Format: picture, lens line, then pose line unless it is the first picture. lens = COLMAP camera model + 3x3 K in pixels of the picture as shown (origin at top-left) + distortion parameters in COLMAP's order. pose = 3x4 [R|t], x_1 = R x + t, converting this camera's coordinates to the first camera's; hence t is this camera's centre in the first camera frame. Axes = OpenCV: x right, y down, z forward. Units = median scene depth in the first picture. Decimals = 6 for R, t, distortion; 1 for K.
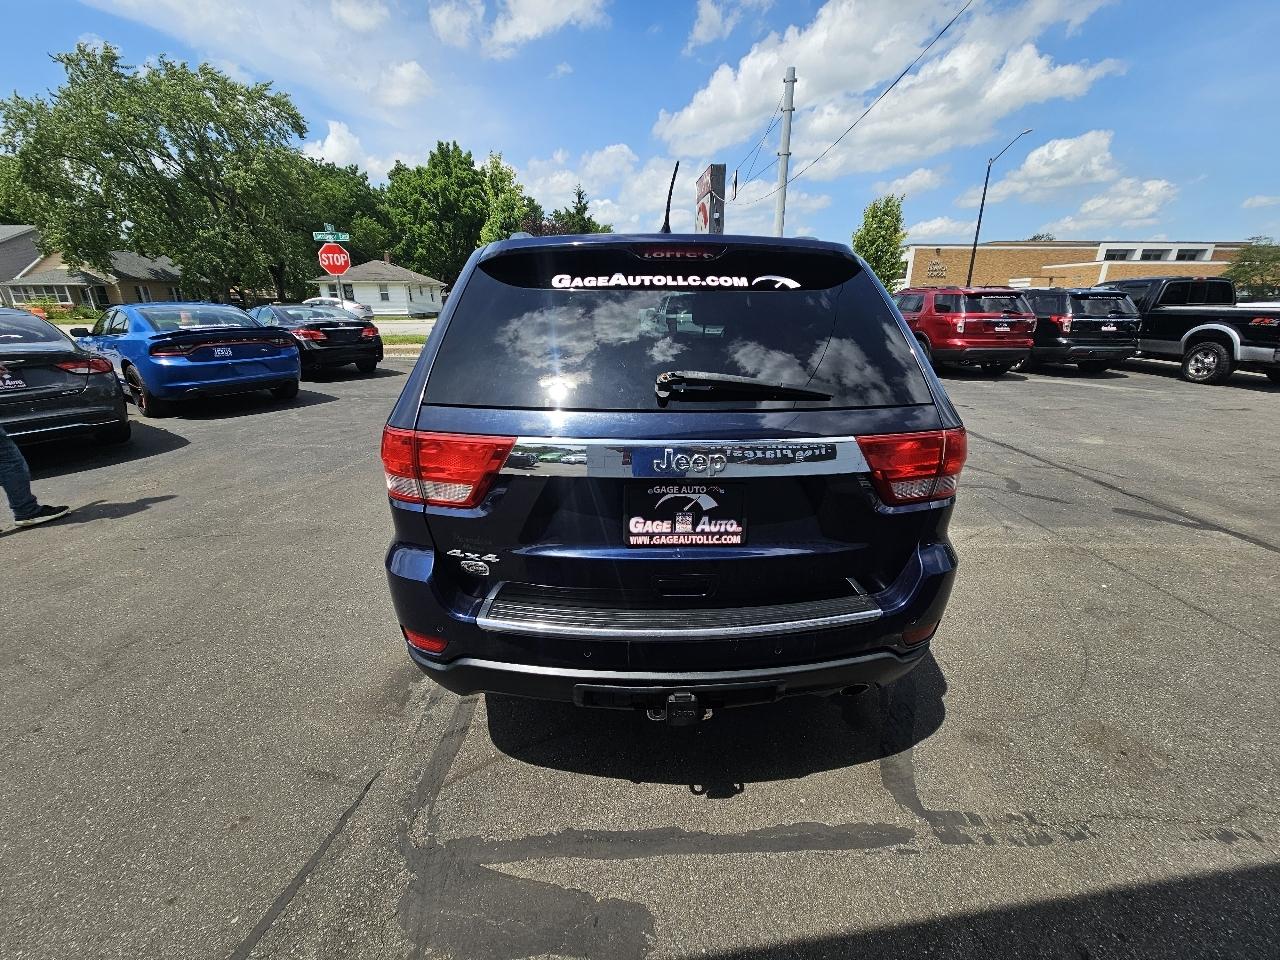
lens RADIAL K [[520.1, 0, 638.9], [0, 520.1, 479.1], [0, 0, 1]] dist [-0.001580, 0.001260]
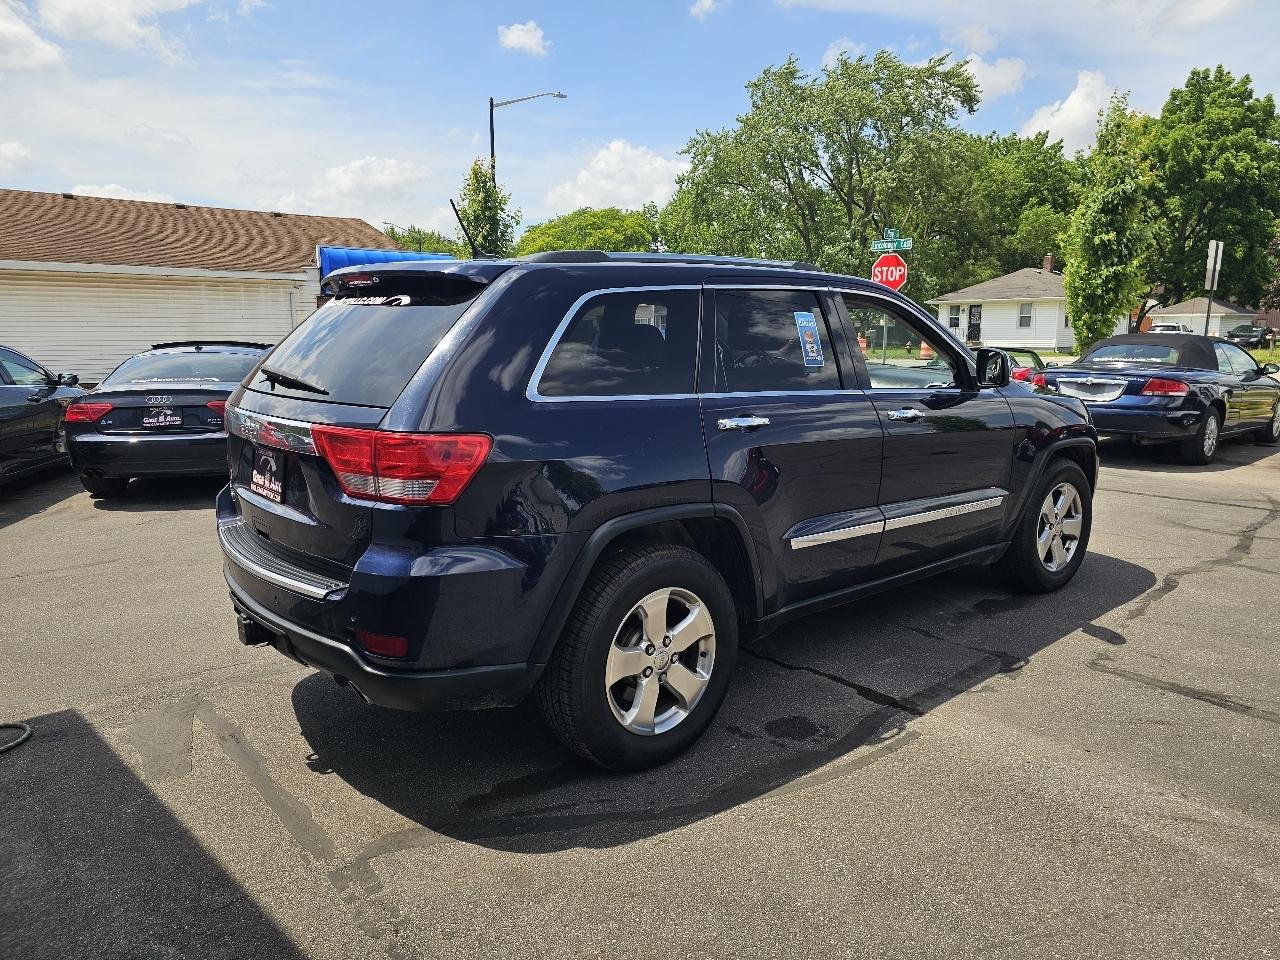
lens RADIAL K [[860.6, 0, 659.7], [0, 860.6, 468.2], [0, 0, 1]] dist [0.052054, -0.042698]
pose [[0.631401, 0.122604, -0.765703, 1.837542], [-0.250463, 0.966743, -0.051737, -0.059059], [0.733895, 0.224447, 0.641110, 0.247304]]
